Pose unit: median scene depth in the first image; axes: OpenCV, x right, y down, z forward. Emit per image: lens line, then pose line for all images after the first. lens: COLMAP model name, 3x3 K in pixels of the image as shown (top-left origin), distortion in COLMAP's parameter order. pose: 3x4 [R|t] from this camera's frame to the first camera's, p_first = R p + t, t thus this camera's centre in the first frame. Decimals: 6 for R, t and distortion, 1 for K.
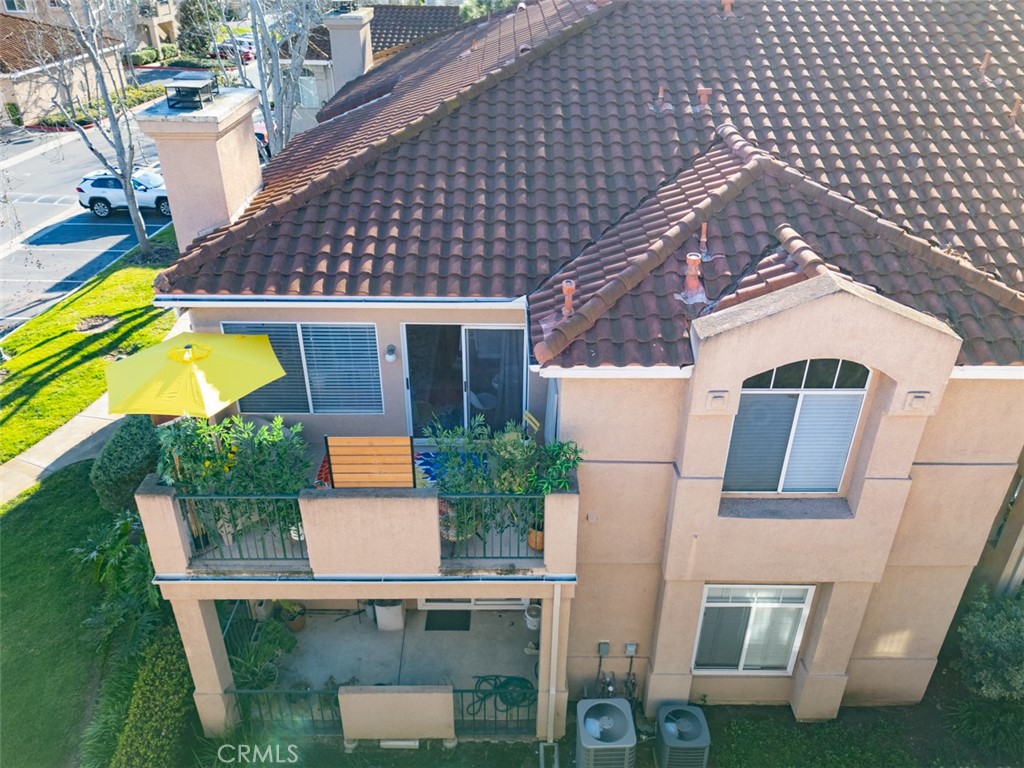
lens RADIAL K [[789.3, 0, 510.8], [0, 789.3, 379.5], [0, 0, 1]] dist [0.045504, -0.035526]
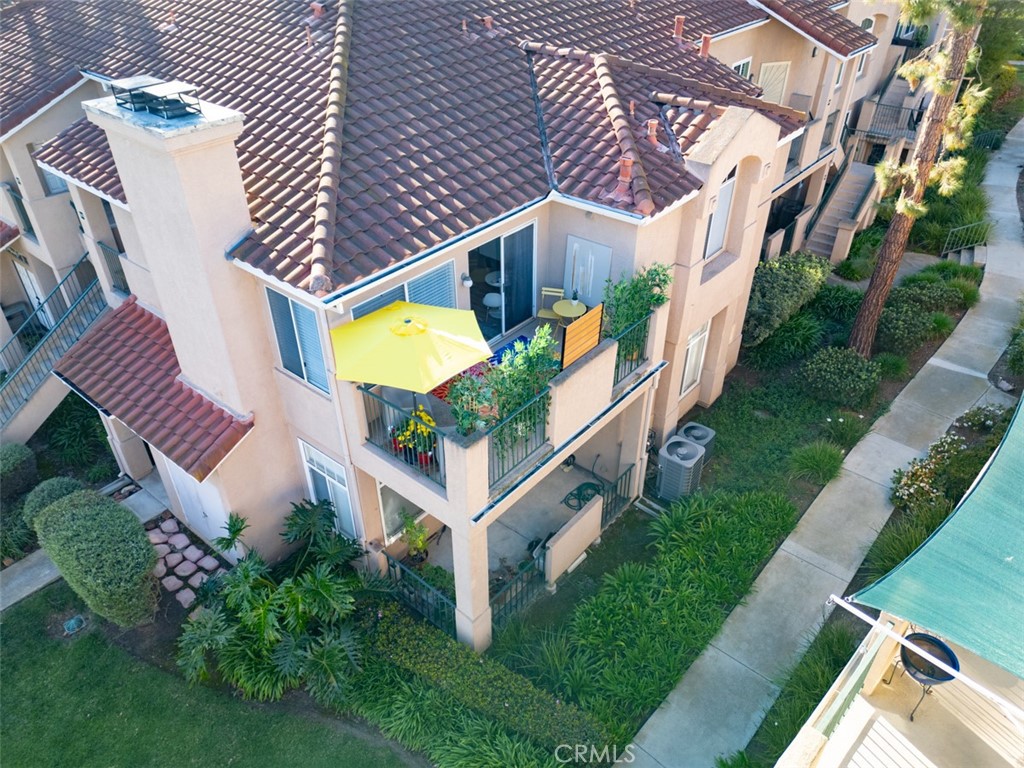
lens RADIAL K [[738.3, 0, 509.6], [0, 738.3, 387.3], [0, 0, 1]] dist [0.046086, -0.016184]
pose [[0.644719, -0.450692, 0.617425, -0.839445], [0.392538, 0.888272, 0.238508, -0.124946], [-0.655935, 0.088592, 0.749600, 0.150984]]
